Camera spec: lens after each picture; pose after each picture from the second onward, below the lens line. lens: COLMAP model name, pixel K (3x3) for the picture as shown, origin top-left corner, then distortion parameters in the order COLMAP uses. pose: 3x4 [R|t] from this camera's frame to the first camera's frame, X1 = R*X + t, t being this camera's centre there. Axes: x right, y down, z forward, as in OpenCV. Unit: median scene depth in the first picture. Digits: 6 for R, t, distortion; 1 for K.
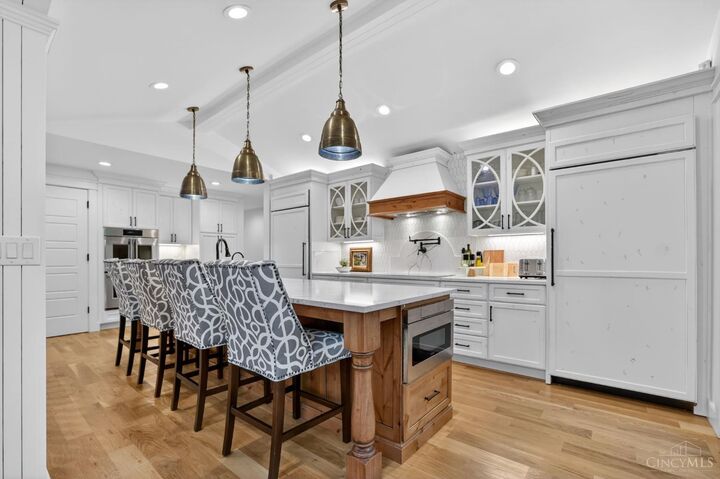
lens RADIAL K [[316.8, 0, 361.6], [0, 316.8, 257.1], [0, 0, 1]] dist [-0.000067, 0.000033]
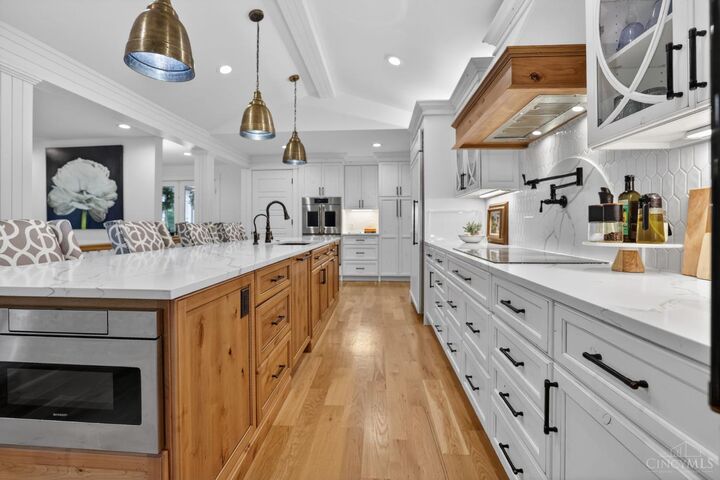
lens RADIAL K [[320.8, 0, 357.4], [0, 320.8, 223.8], [0, 0, 1]] dist [0.000612, 0.000189]
pose [[0.565870, 0.000509, -0.824495, 0.399910], [0.001166, 0.999998, 0.001417, 0.008145], [0.824494, -0.001763, 0.565868, 0.502321]]
